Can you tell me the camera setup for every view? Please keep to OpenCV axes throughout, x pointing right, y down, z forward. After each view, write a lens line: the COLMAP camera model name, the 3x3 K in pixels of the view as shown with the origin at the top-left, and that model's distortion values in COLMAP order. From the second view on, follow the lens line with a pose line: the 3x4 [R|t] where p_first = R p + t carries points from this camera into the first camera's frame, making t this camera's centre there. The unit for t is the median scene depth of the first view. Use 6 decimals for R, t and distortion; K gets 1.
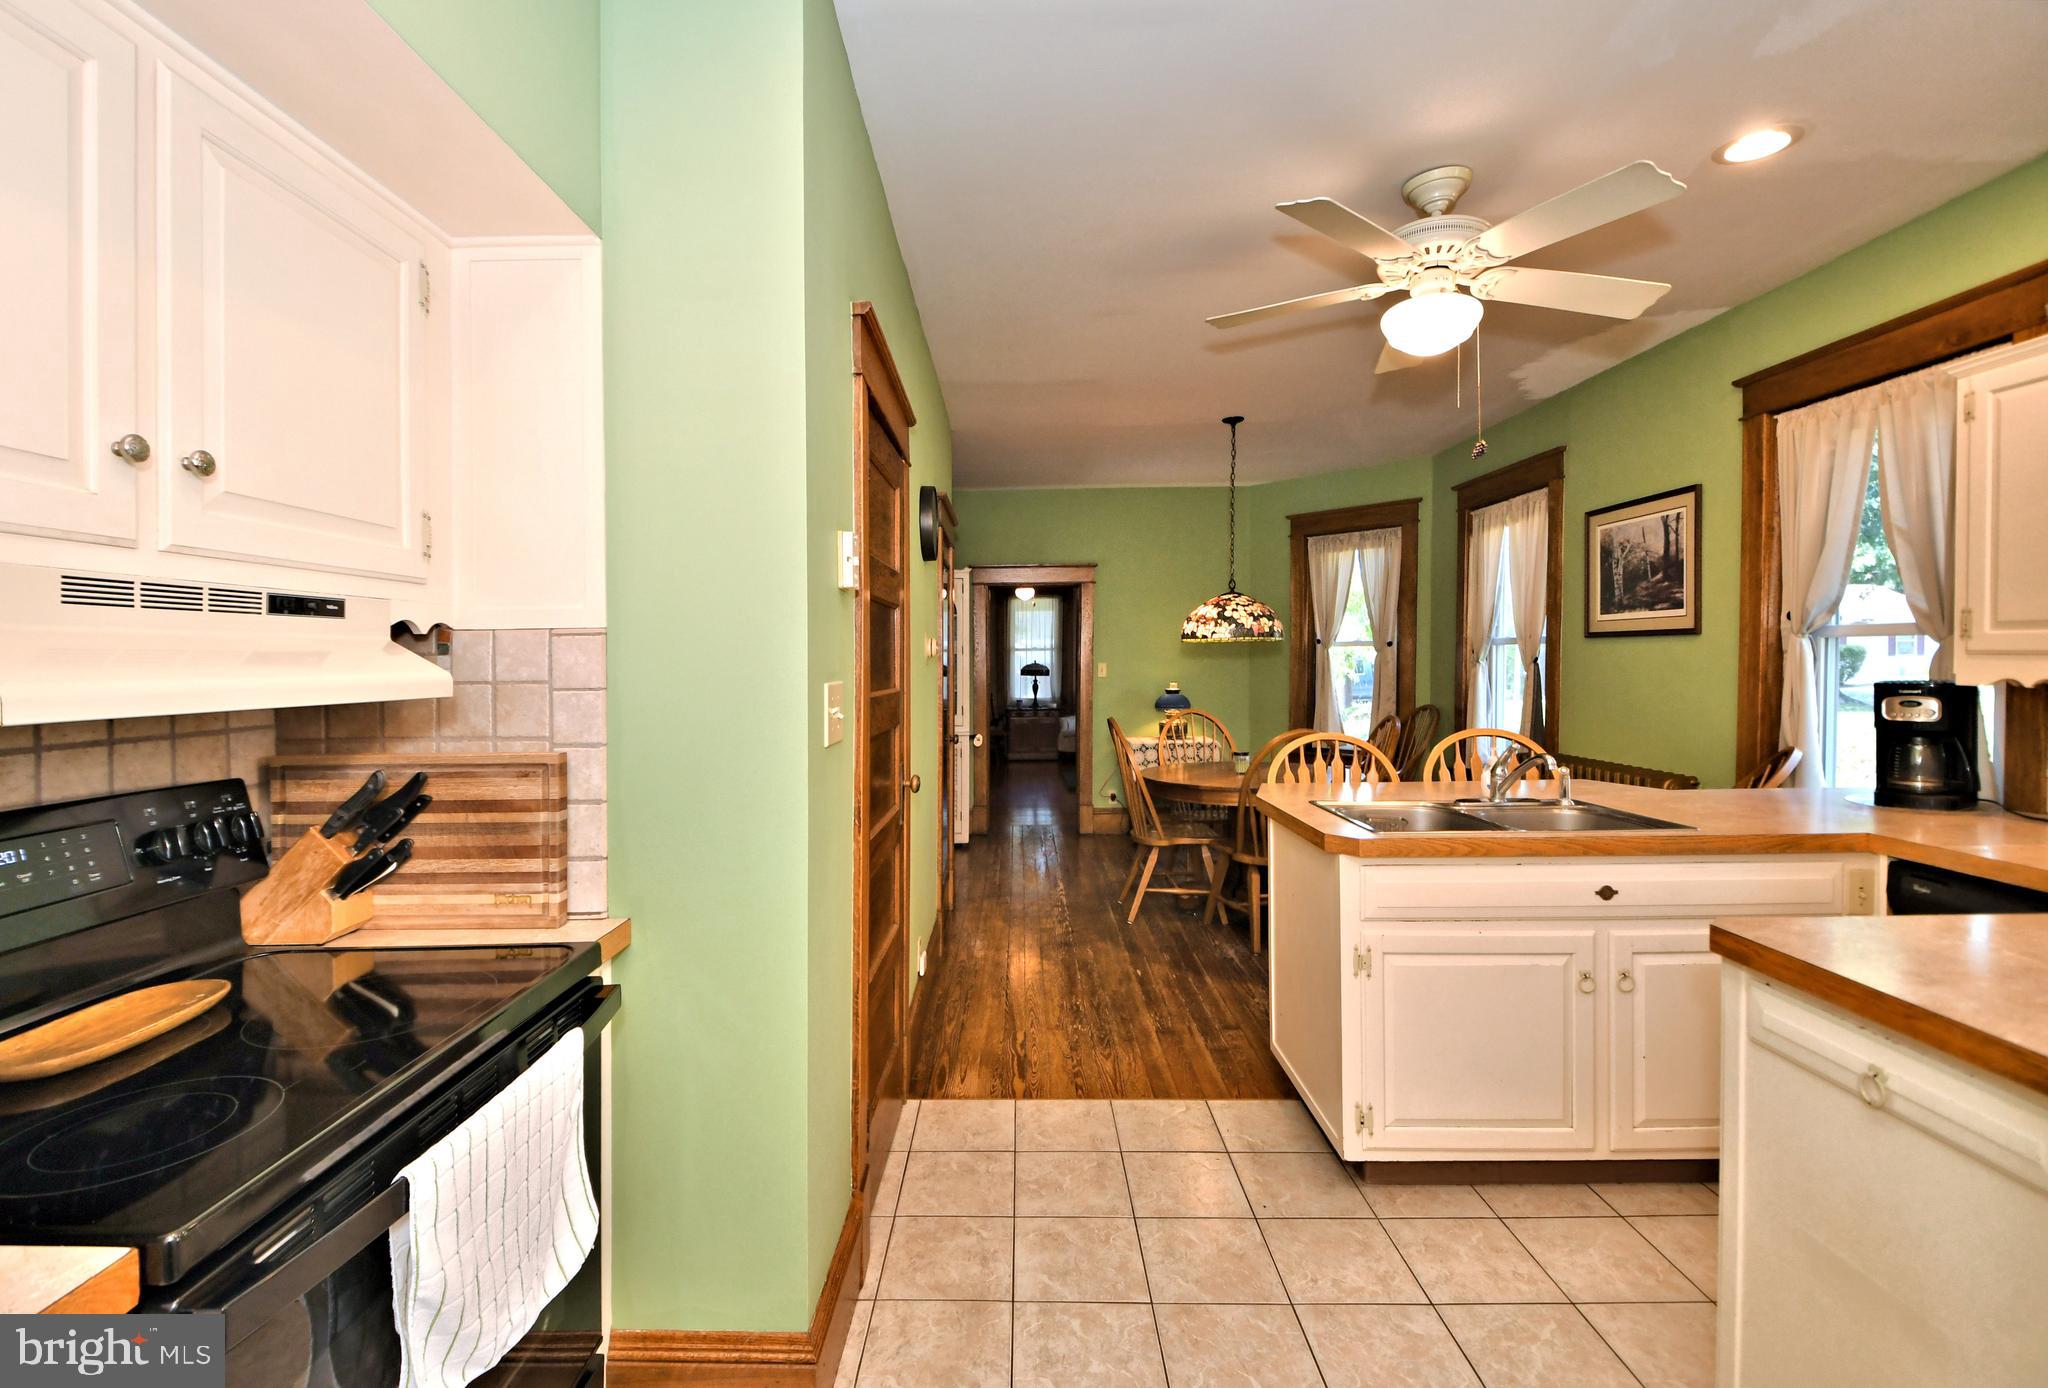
lens RADIAL K [[918.3, 0, 1024.7], [0, 918.3, 709.5], [0, 0, 1]] dist [-0.028244, 0.000937]
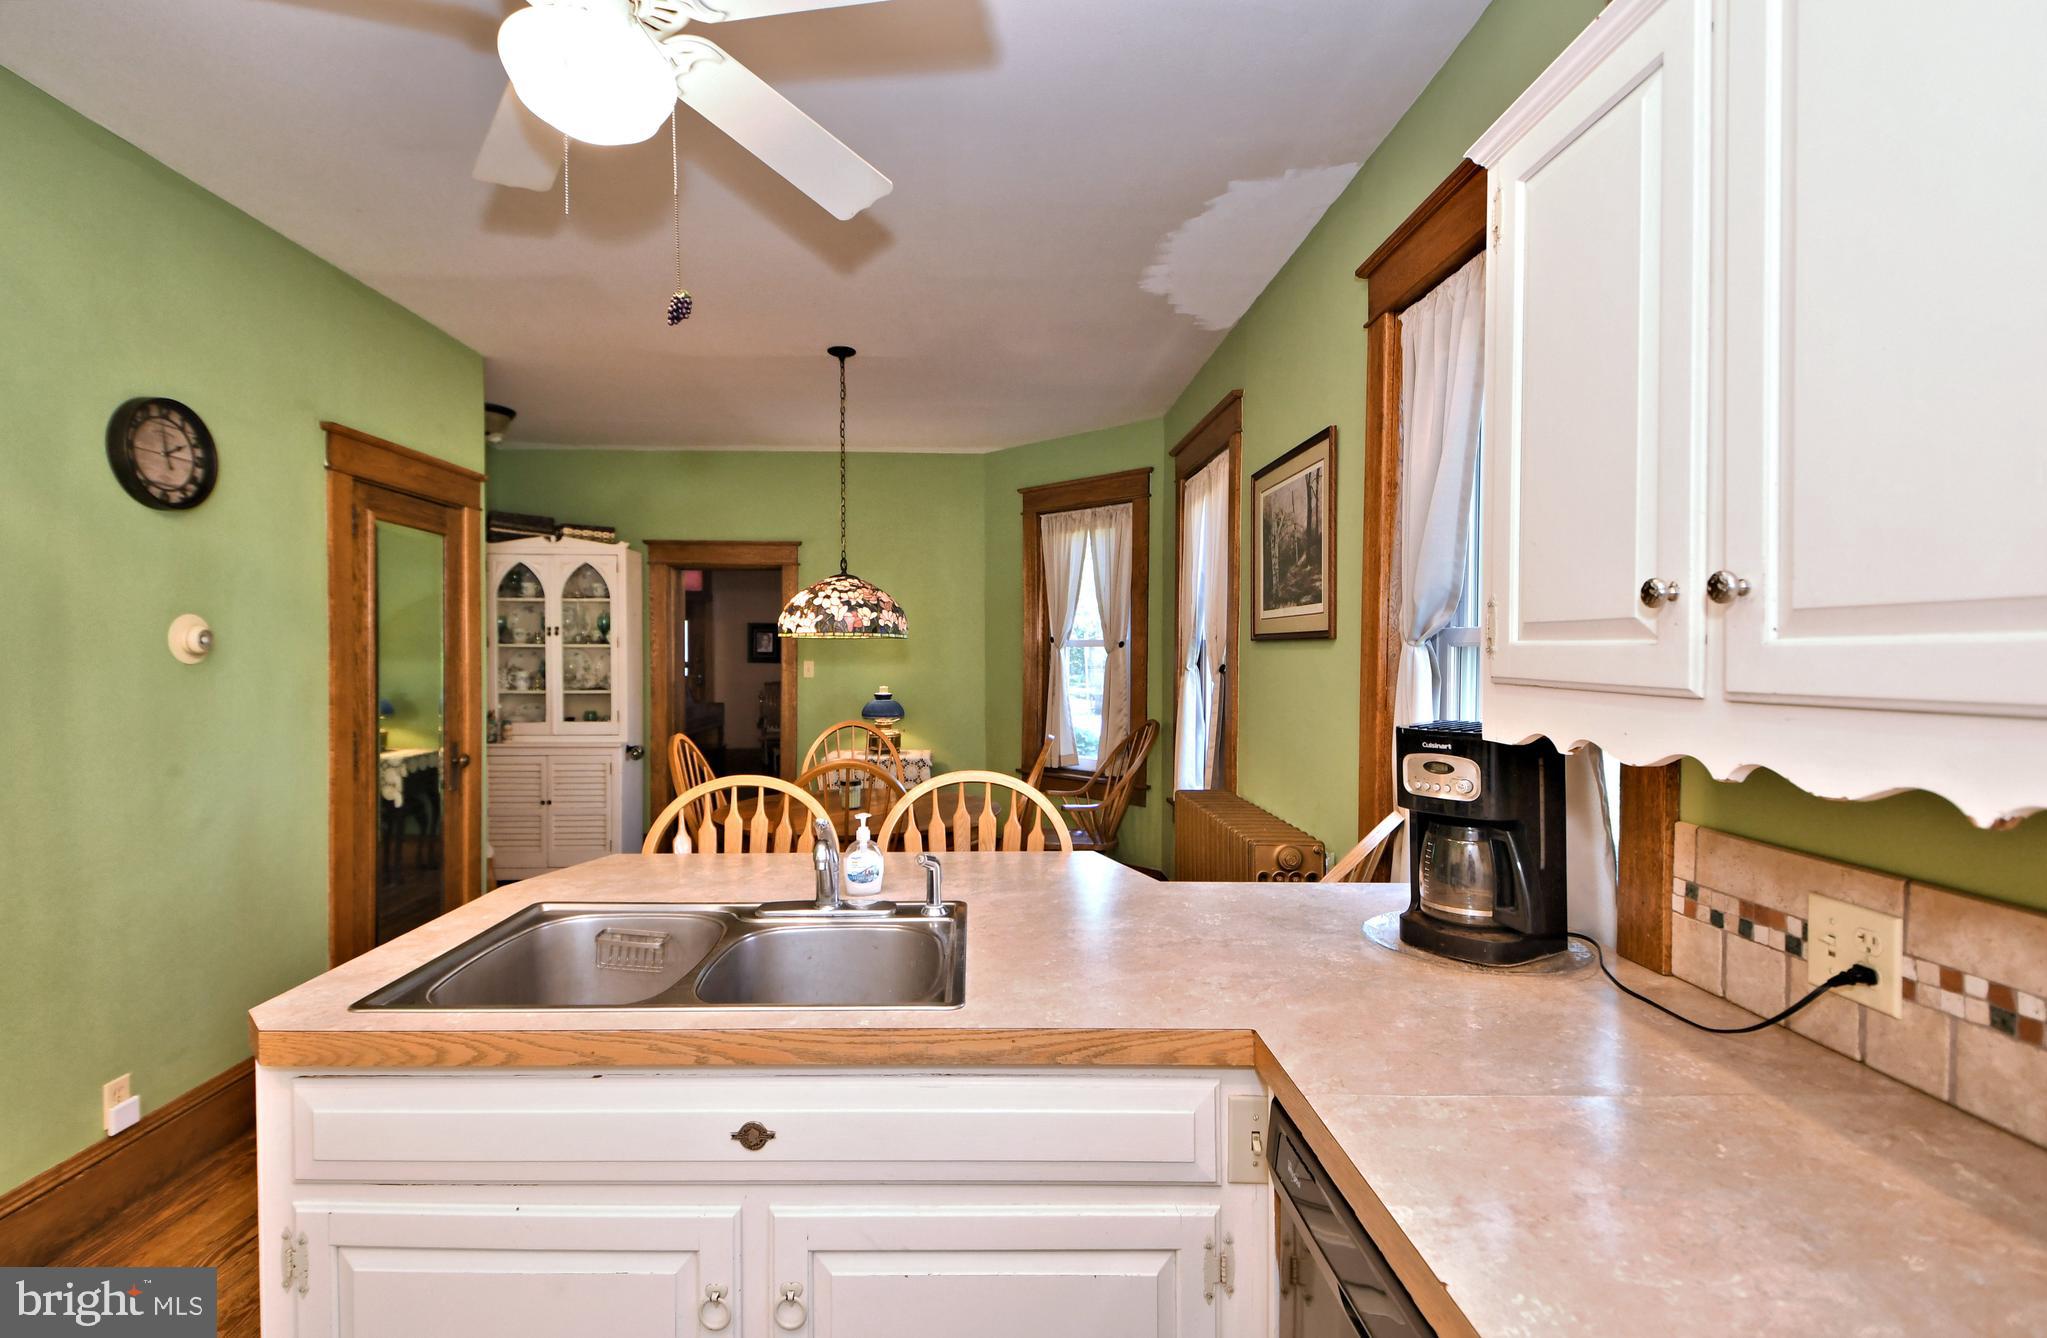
lens RADIAL K [[934.6, 0, 1015.0], [0, 934.6, 669.3], [0, 0, 1]] dist [-0.008653, -0.001479]
pose [[0.999545, 0.017782, 0.024382, 0.417016], [-0.016964, 0.999300, -0.033342, -0.027704], [-0.024958, 0.032913, 0.999147, 0.244078]]
